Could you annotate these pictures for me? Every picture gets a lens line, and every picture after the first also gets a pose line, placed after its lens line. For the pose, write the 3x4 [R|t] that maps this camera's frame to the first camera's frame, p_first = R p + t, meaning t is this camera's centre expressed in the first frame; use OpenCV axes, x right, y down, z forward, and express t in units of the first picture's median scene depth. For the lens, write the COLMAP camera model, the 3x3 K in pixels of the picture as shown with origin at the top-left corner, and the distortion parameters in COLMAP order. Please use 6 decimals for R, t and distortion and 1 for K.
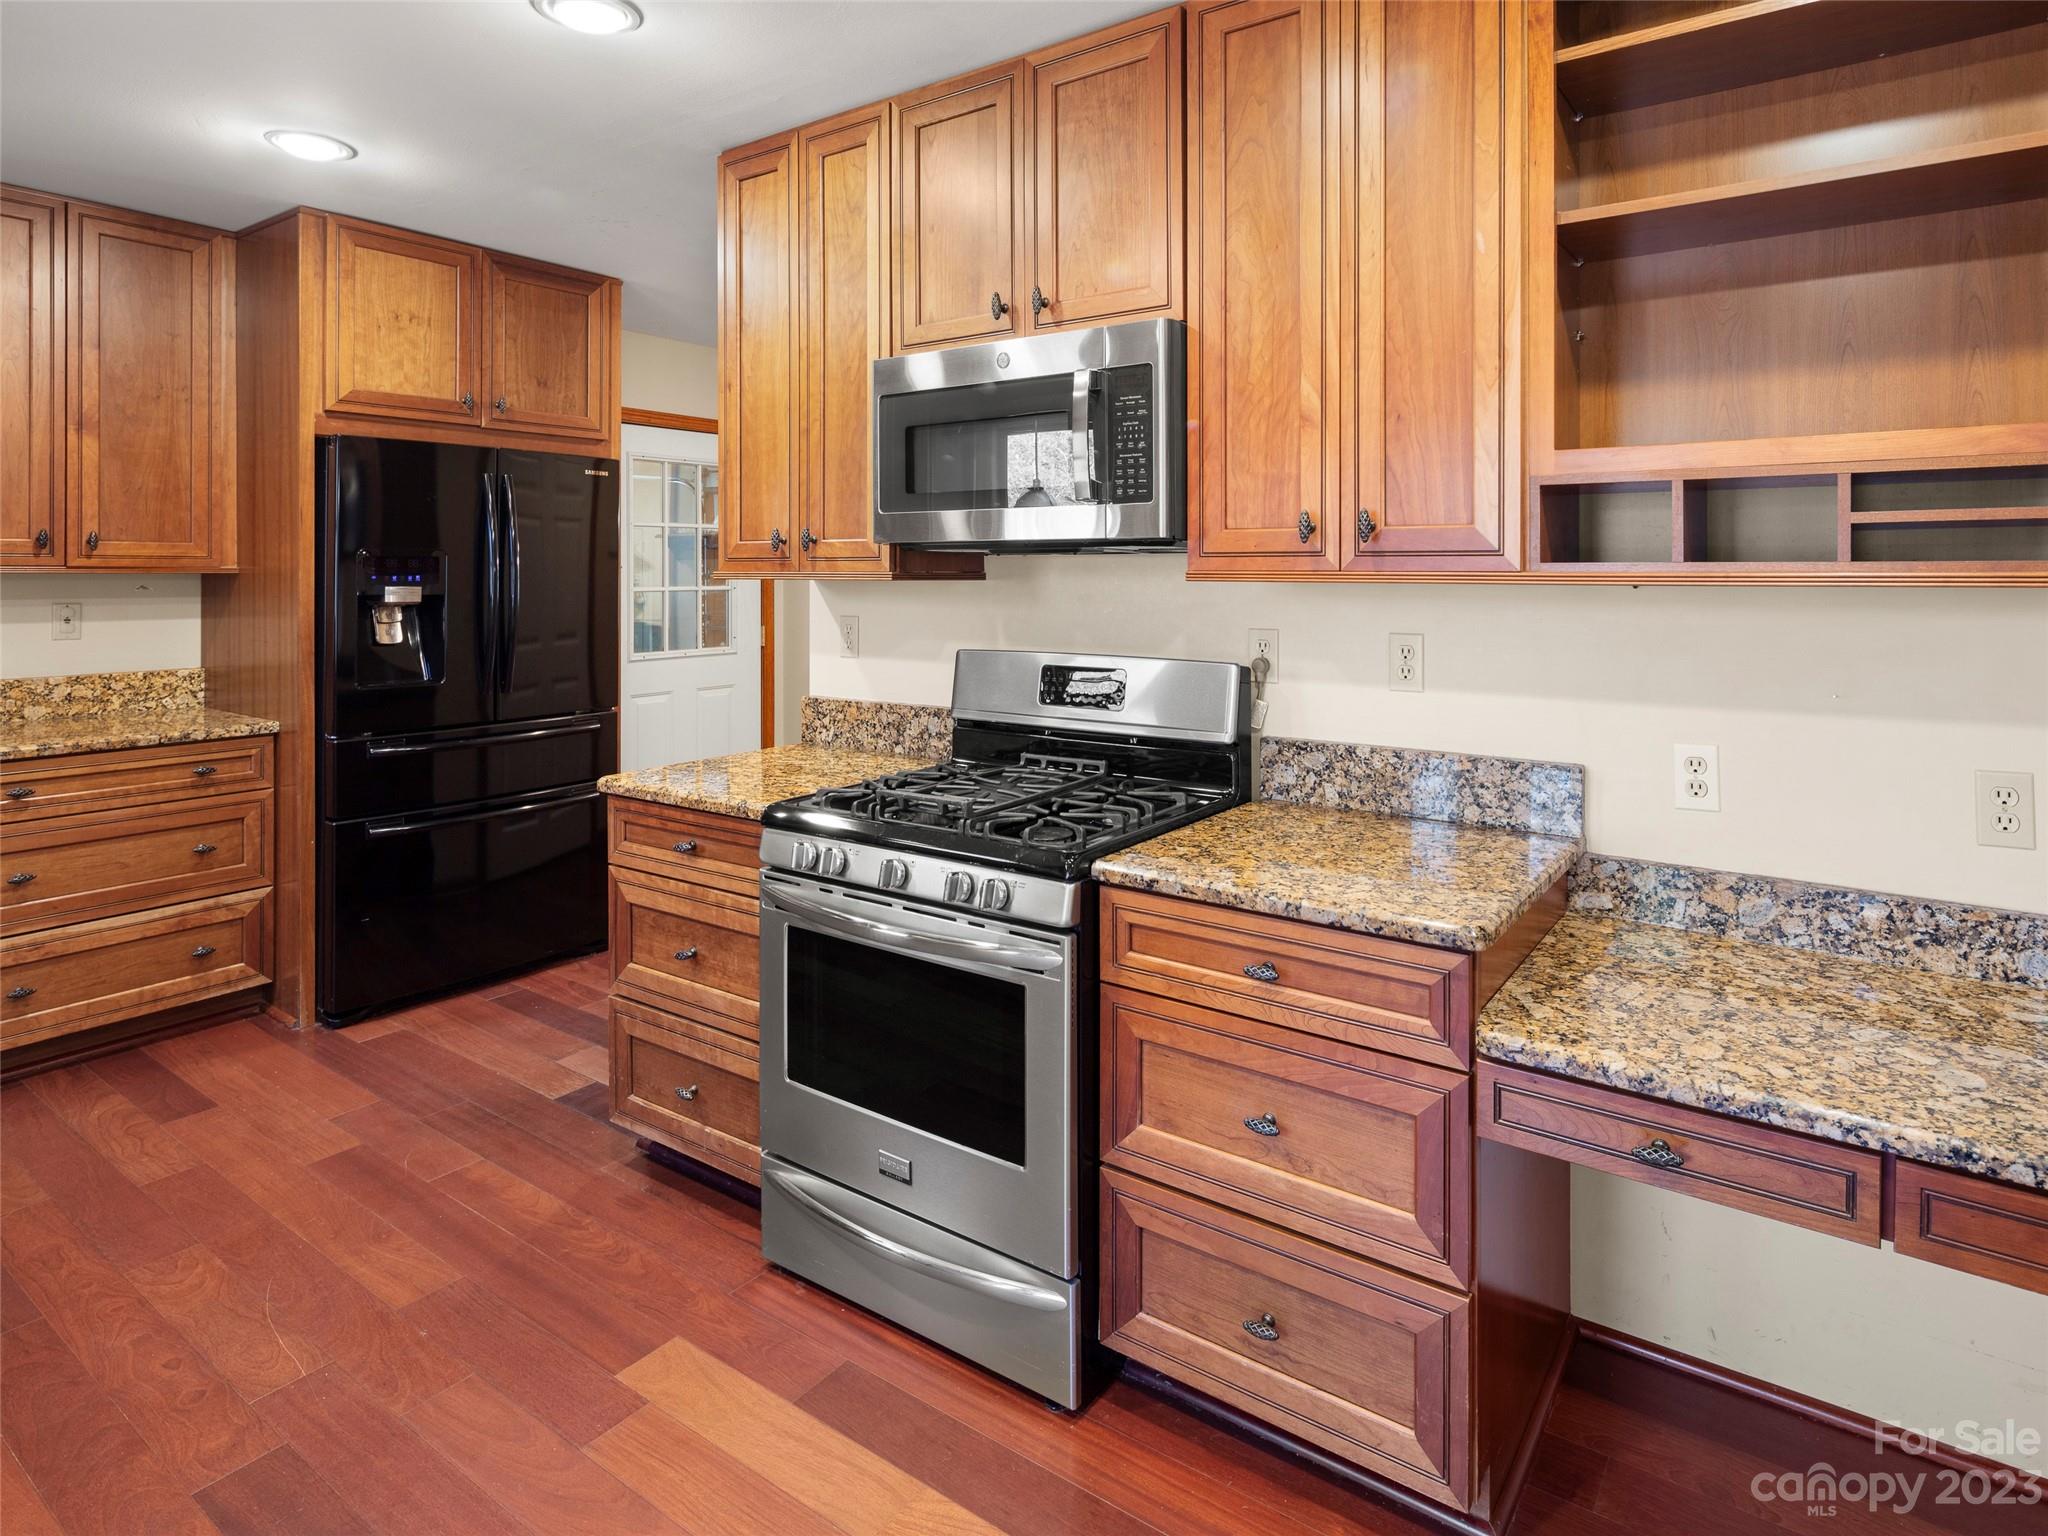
lens RADIAL K [[1139.8, 0, 1022.5], [0, 1139.8, 575.3], [0, 0, 1]] dist [-0.006340, -0.000052]
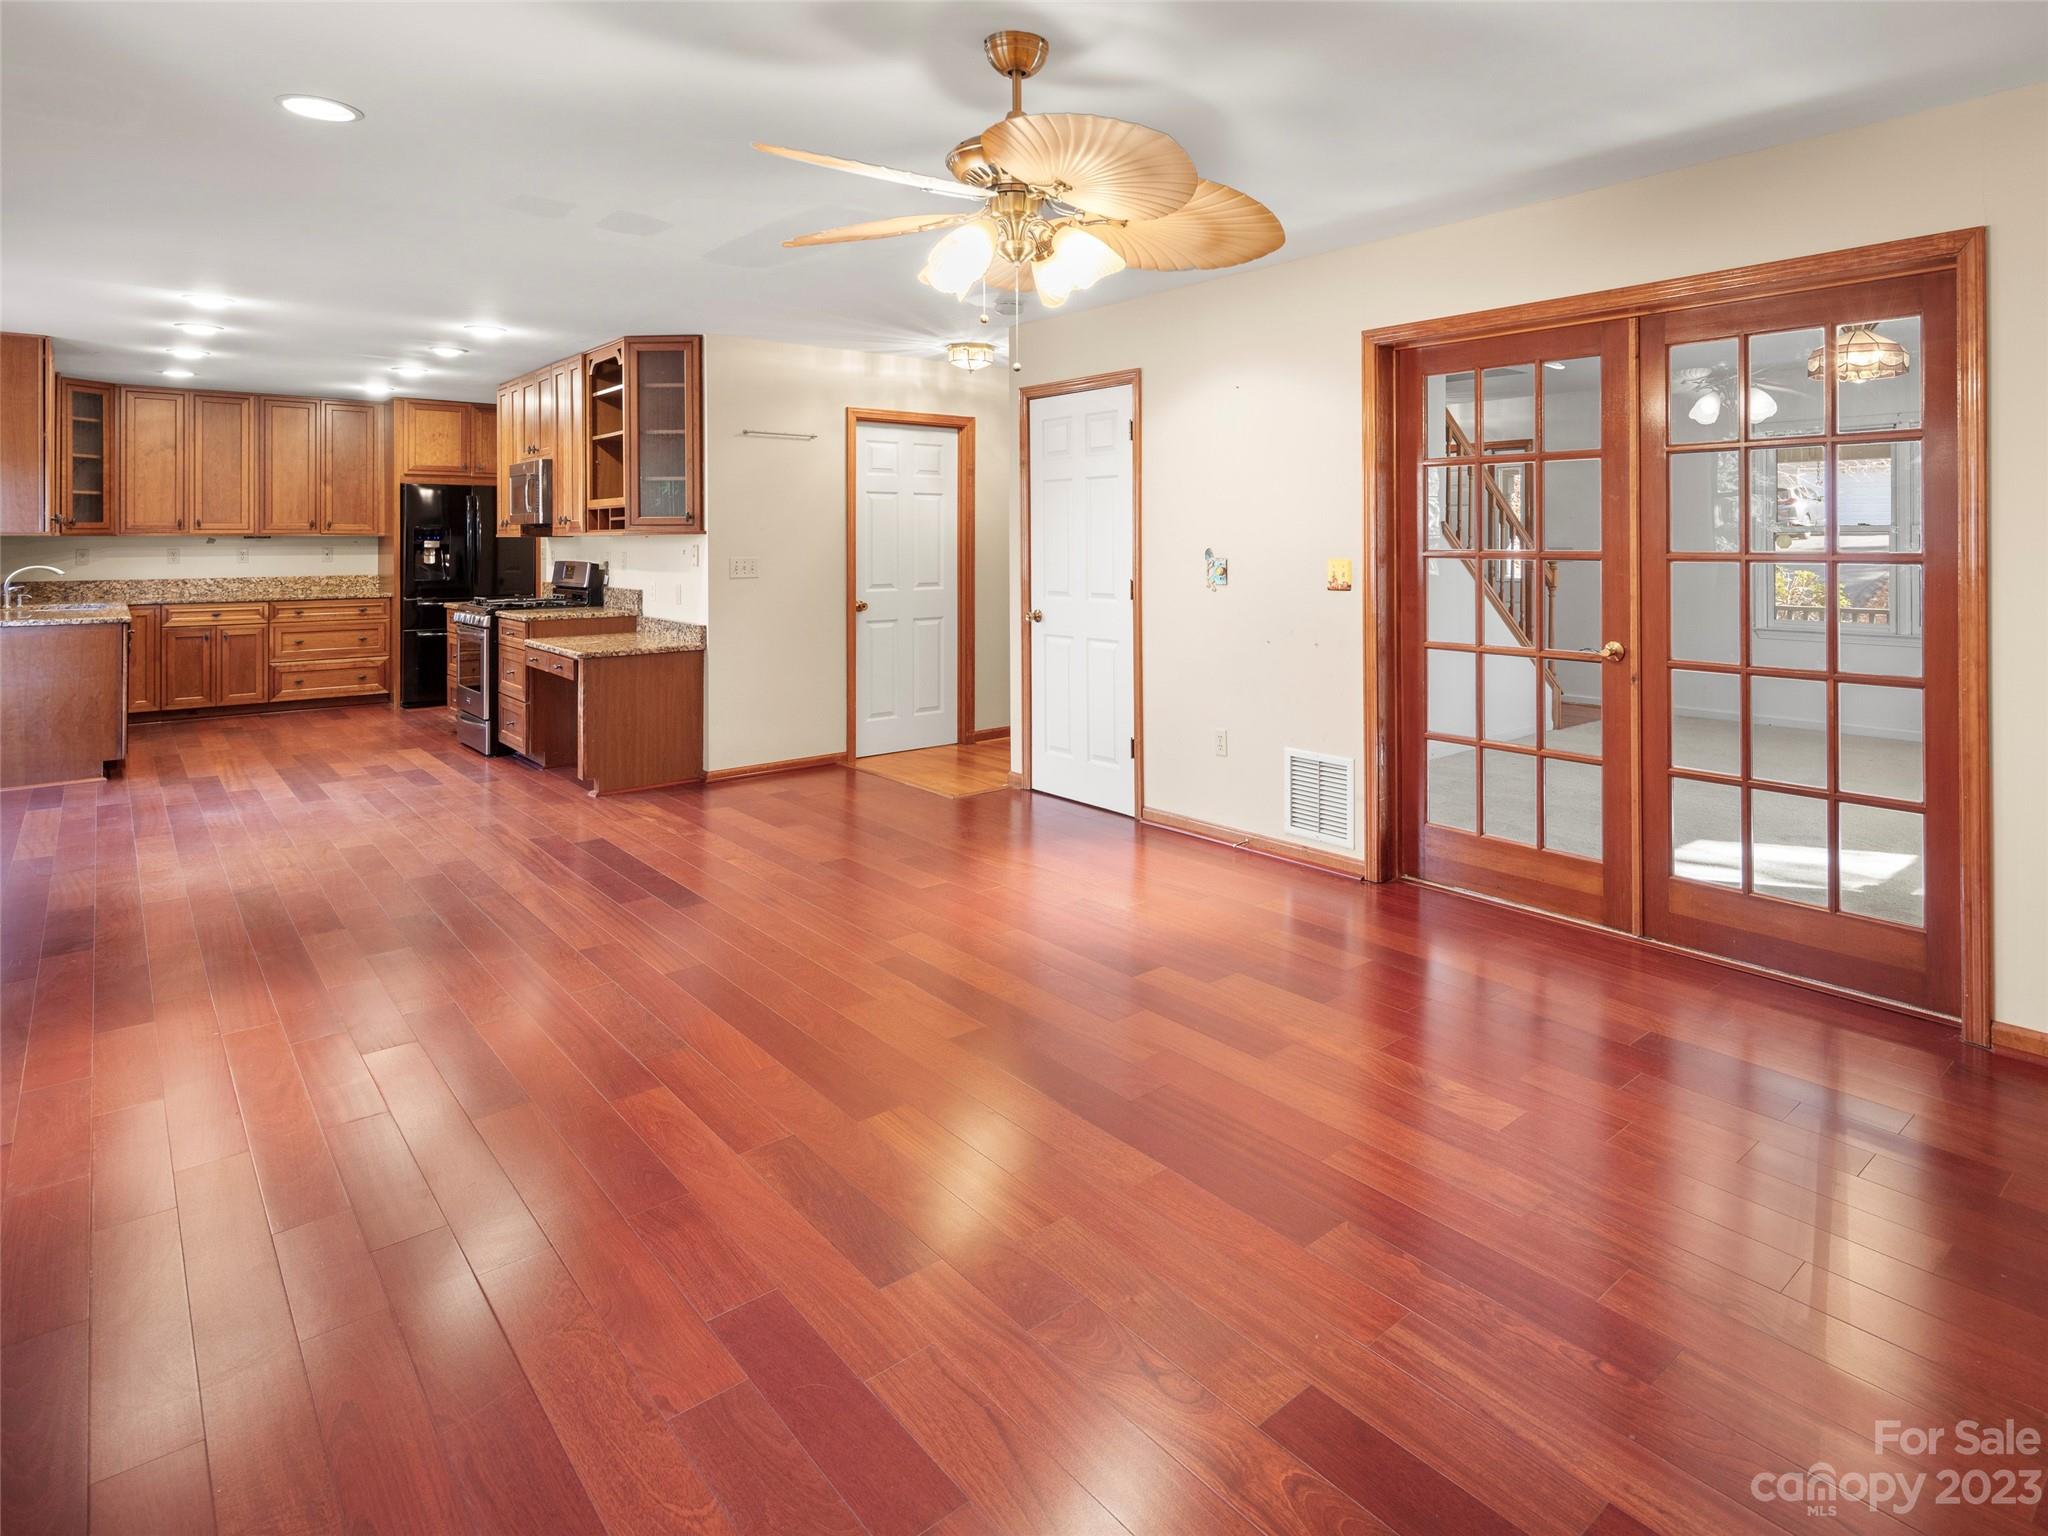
lens RADIAL K [[1108.0, 0, 1028.9], [0, 1108.0, 536.3], [0, 0, 1]] dist [-0.002402, -0.000278]
pose [[0.967975, -0.003478, -0.251023, 1.958963], [0.002201, 0.999983, -0.005367, 0.021770], [0.251038, 0.004643, 0.967966, -1.528741]]
